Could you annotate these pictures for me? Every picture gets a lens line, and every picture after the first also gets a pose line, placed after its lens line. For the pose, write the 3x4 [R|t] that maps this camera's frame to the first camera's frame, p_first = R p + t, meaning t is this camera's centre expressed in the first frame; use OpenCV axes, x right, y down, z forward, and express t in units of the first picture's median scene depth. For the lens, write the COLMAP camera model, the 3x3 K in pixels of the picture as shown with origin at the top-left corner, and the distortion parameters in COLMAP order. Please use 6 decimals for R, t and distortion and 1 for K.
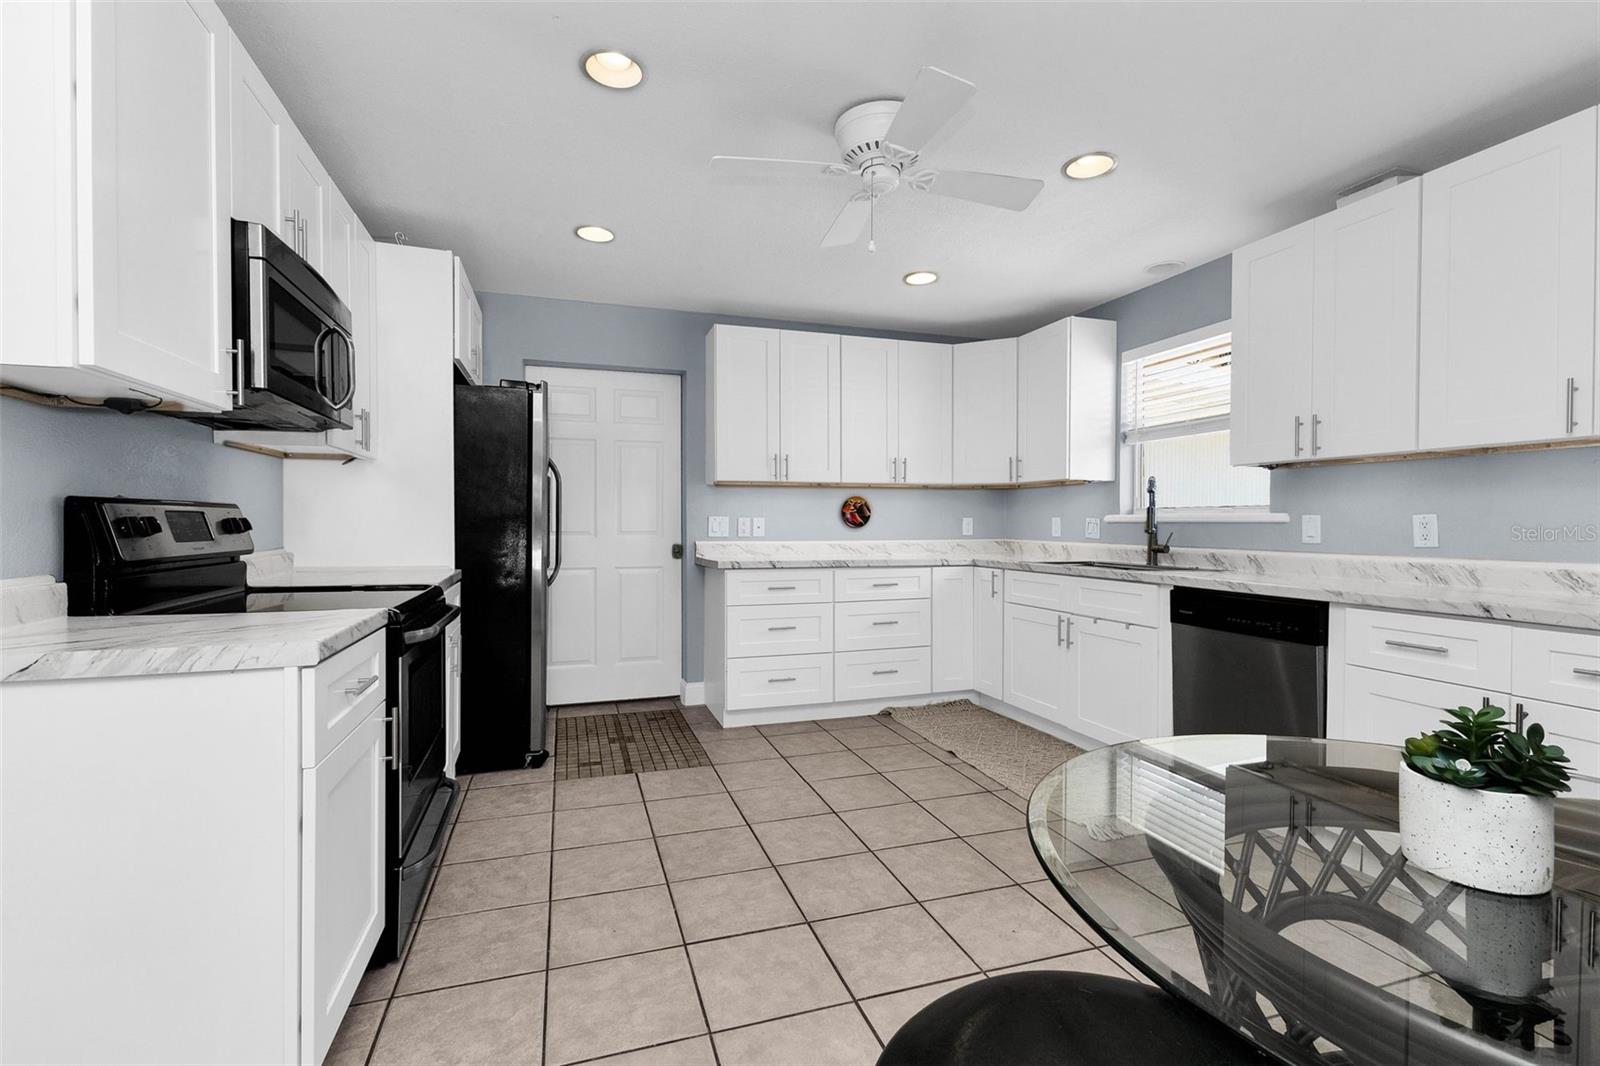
lens RADIAL K [[714.3, 0, 792.8], [0, 714.3, 528.4], [0, 0, 1]] dist [-0.000878, -0.000319]
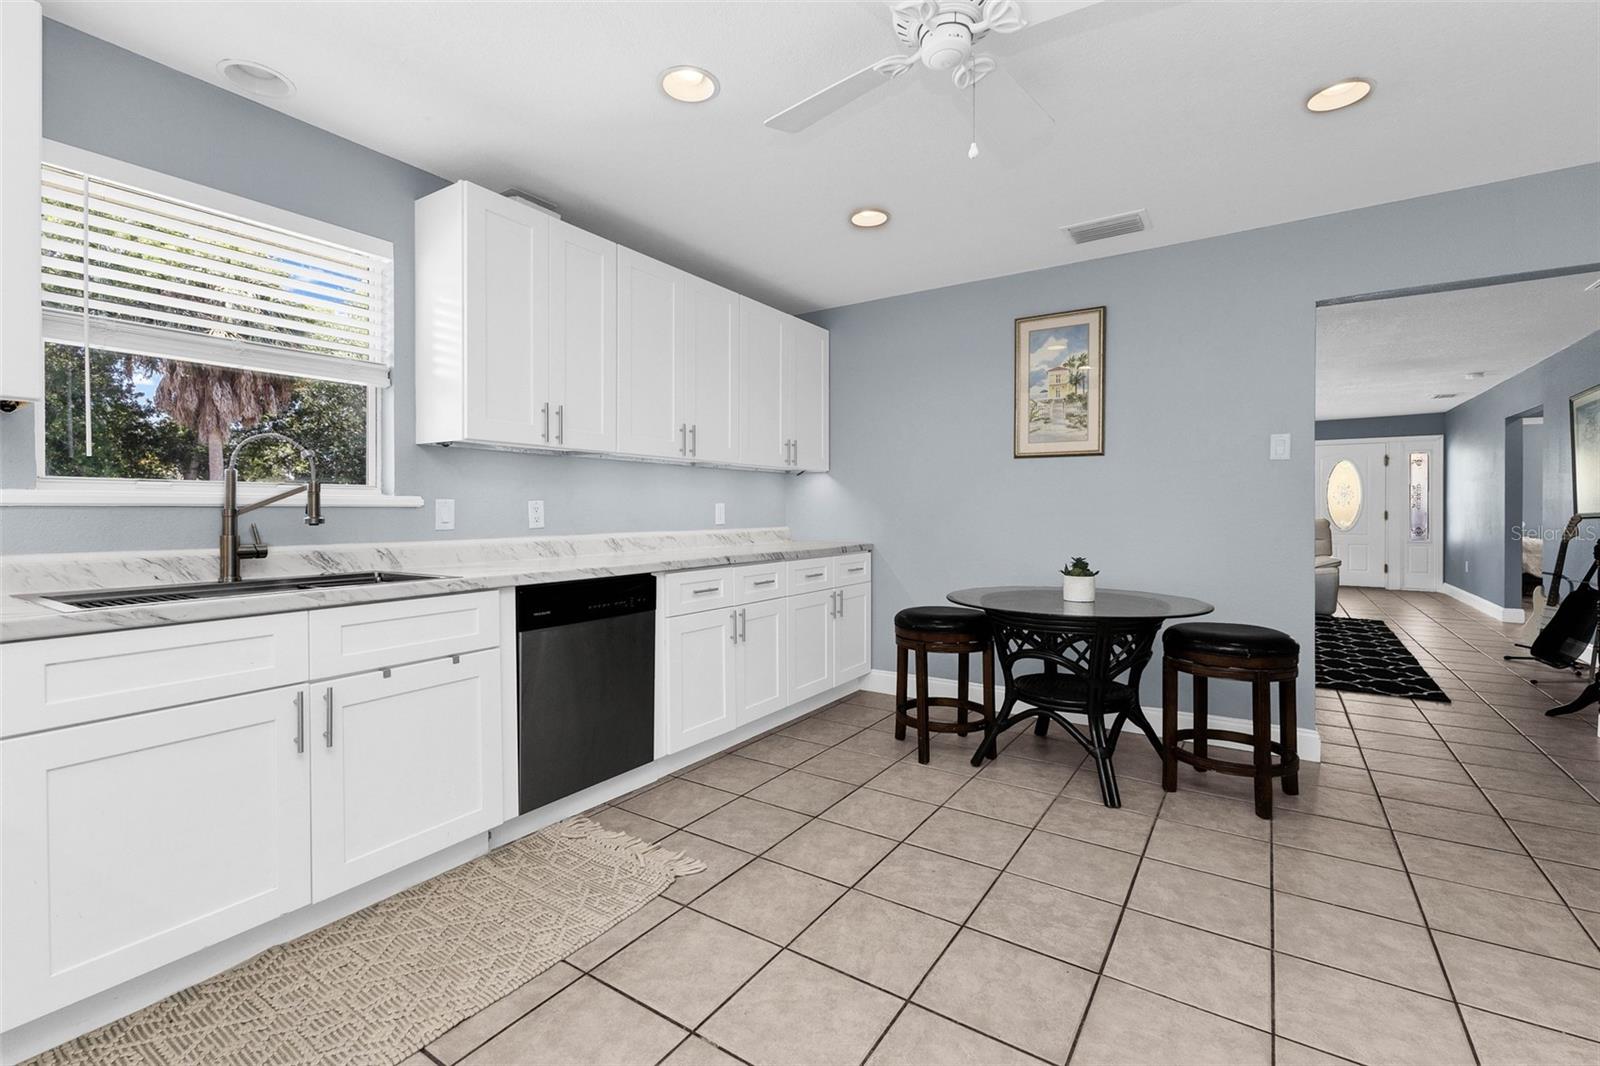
lens RADIAL K [[714.3, 0, 799.4], [0, 714.3, 518.7], [0, 0, 1]] dist [-0.000878, -0.000319]
pose [[-0.631721, -0.011153, 0.775116, -0.314053], [0.005532, 0.999806, 0.018894, -0.009210], [-0.775176, 0.016224, -0.631537, 1.394020]]
